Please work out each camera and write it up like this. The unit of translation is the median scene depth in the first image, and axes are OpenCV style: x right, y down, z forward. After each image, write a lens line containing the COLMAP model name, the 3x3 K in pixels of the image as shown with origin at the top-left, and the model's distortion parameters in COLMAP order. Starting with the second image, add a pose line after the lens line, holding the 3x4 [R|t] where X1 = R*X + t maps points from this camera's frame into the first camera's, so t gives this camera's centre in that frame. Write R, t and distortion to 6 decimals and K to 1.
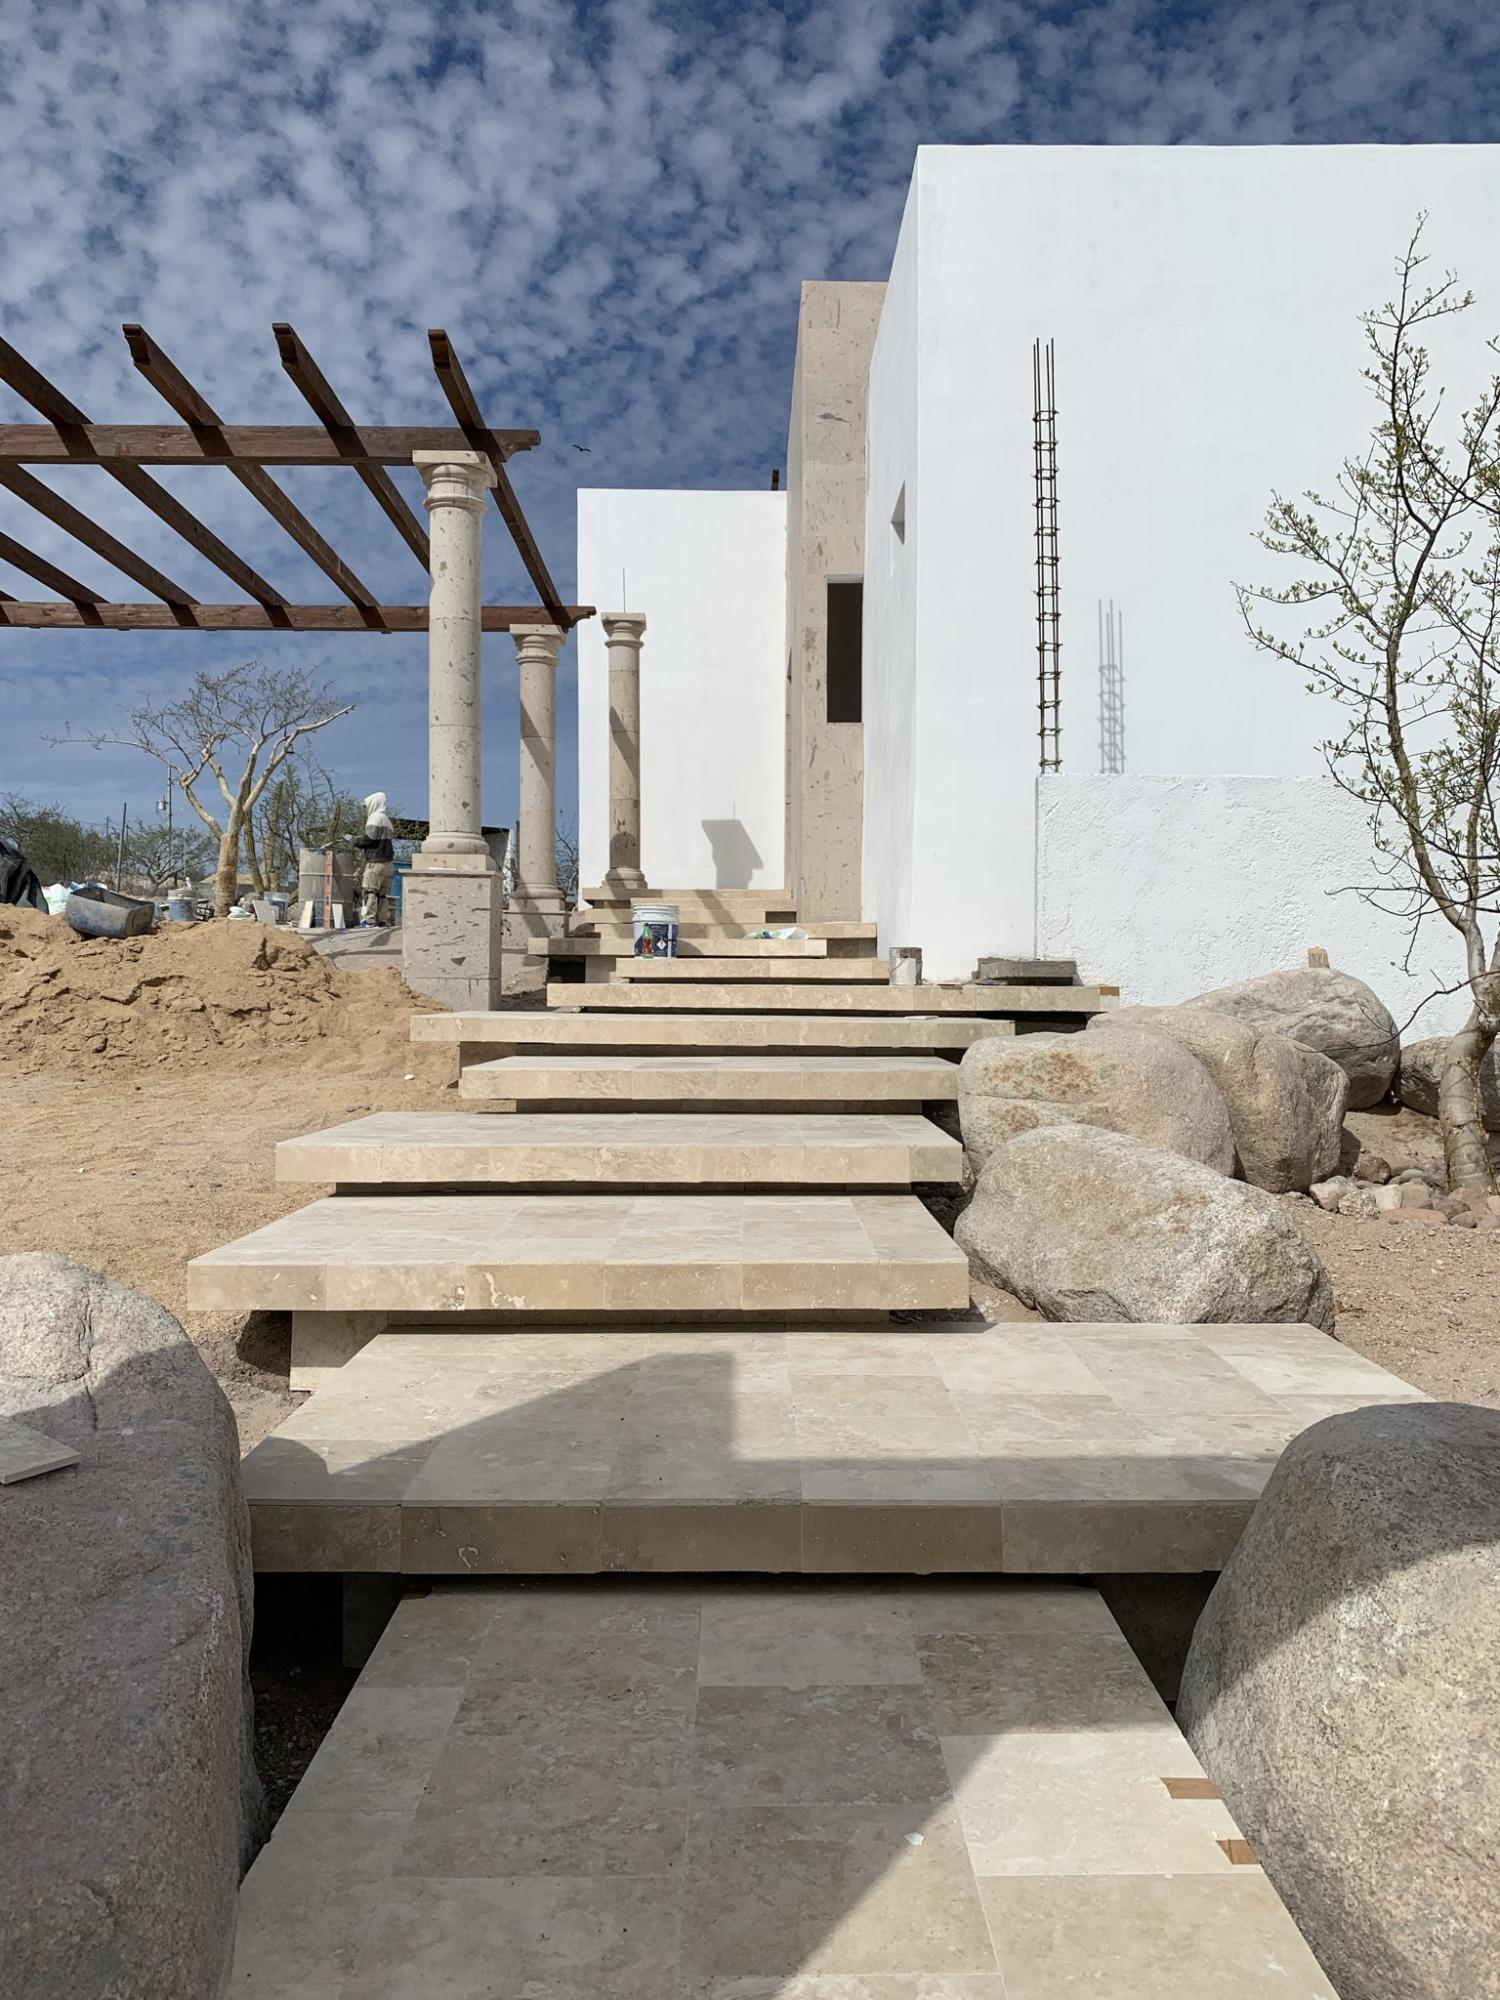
lens RADIAL K [[1488.8, 0, 750.0], [0, 1488.8, 1000.0], [0, 0, 1]] dist [0.086020, -0.001841]
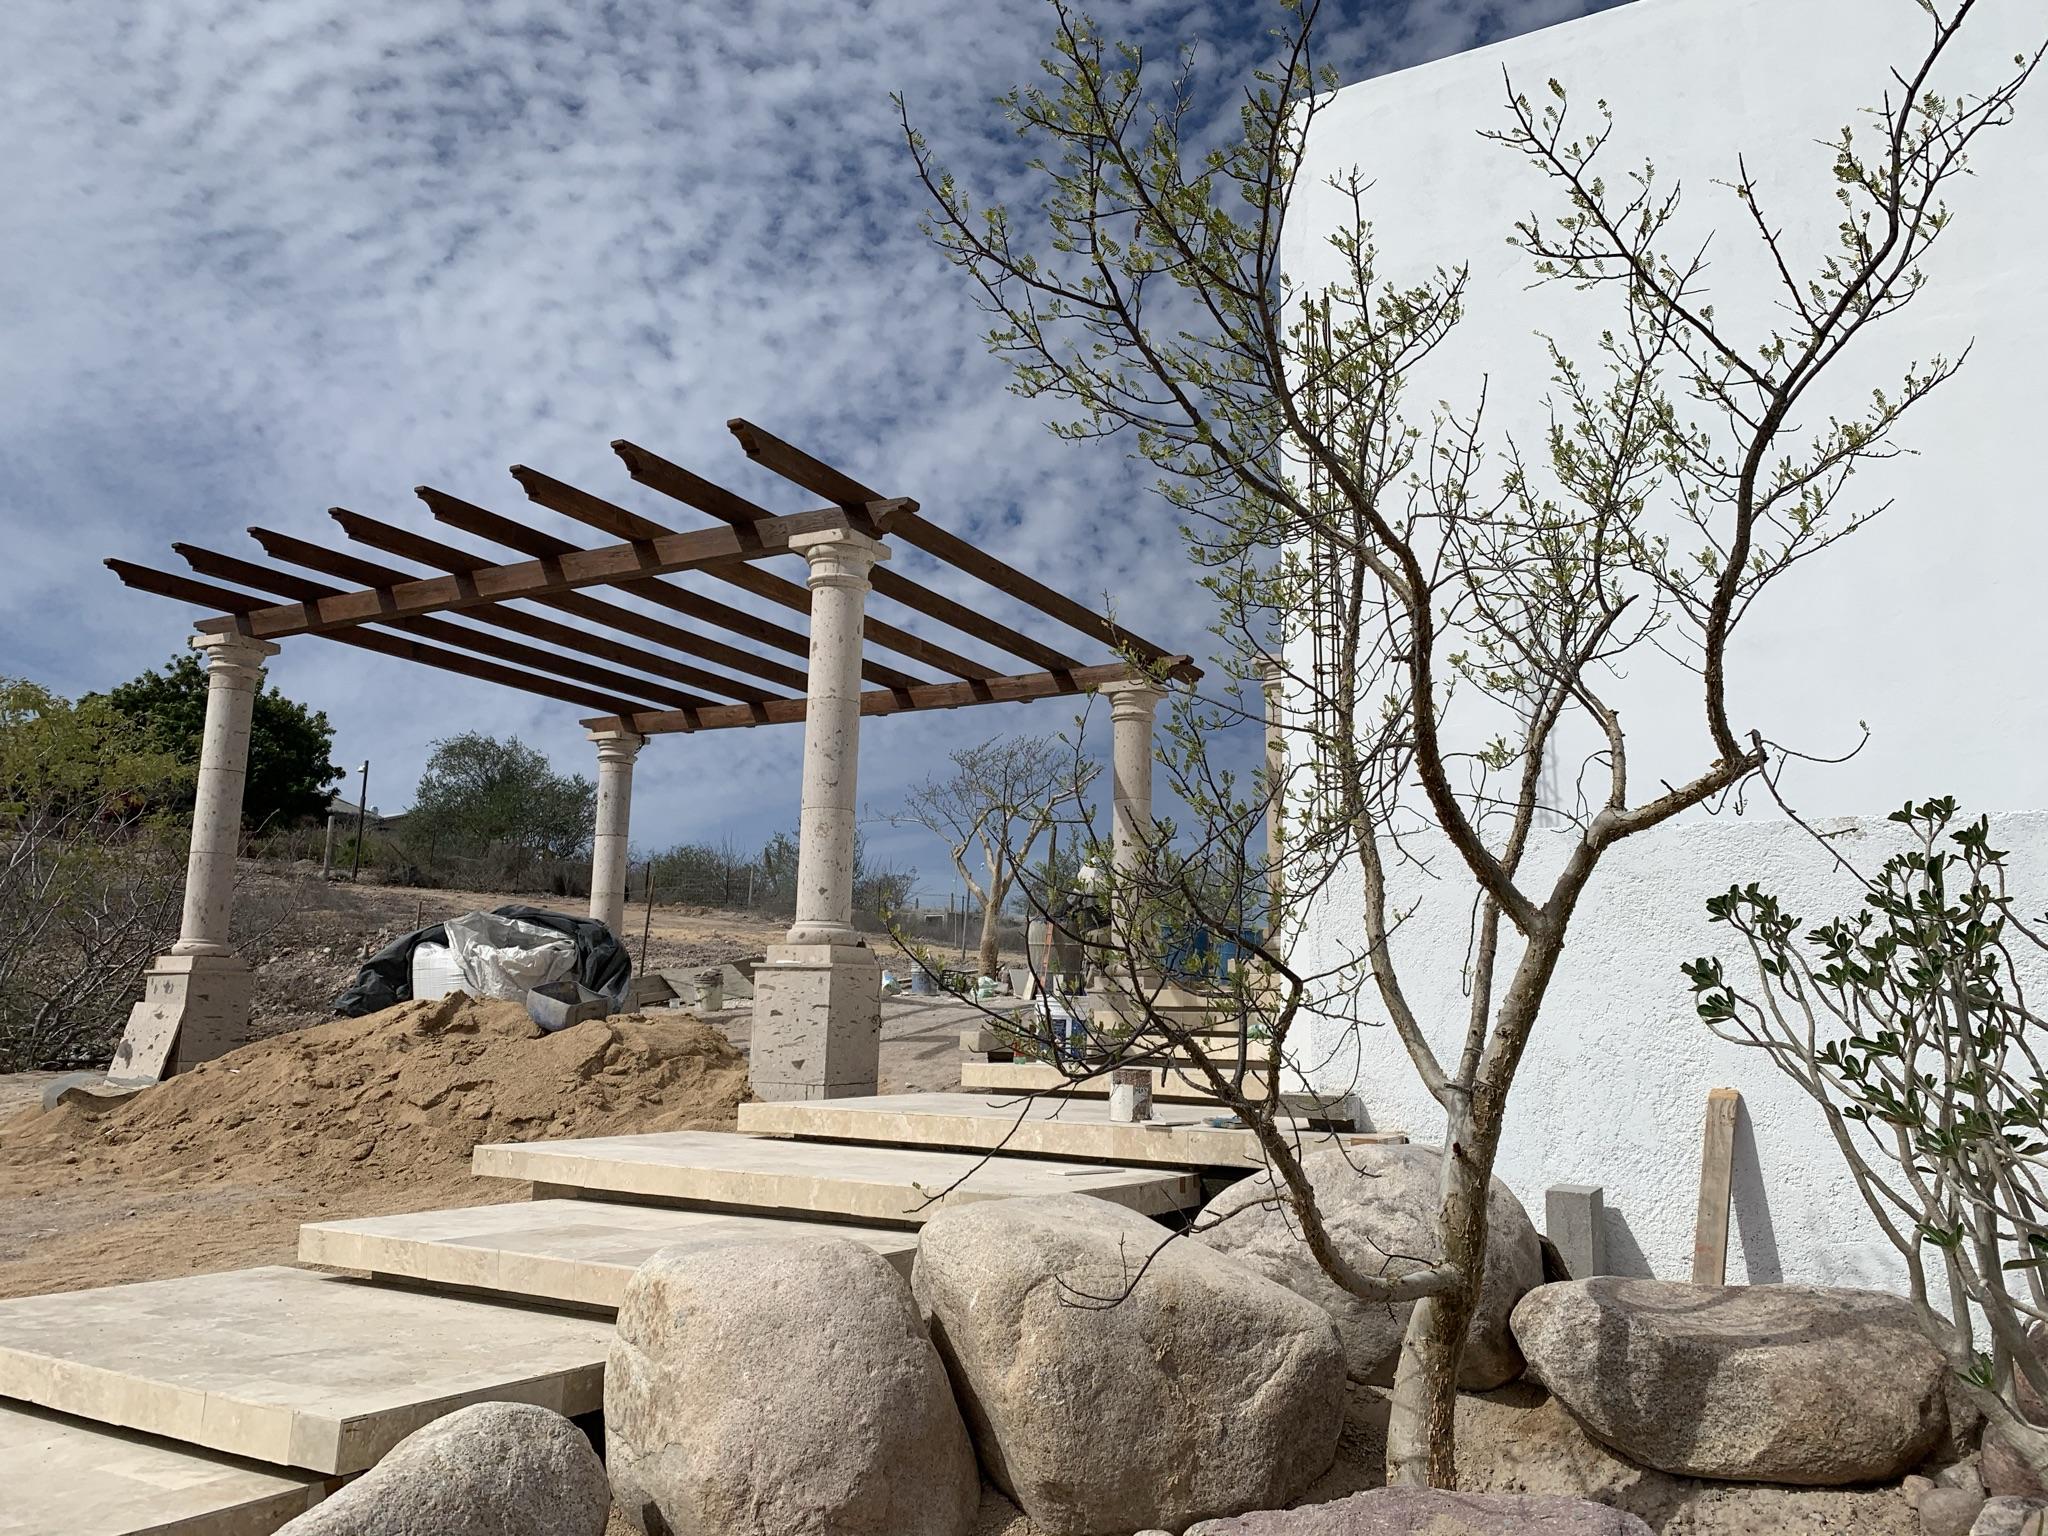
lens RADIAL K [[1548.1, 0, 1024.0], [0, 1548.1, 768.0], [0, 0, 1]] dist [0.037827, -0.027044]
pose [[0.864383, -0.070101, -0.497923, 0.403002], [-0.019927, 0.984681, -0.173224, -0.042411], [0.502439, 0.159655, 0.849744, 0.239291]]
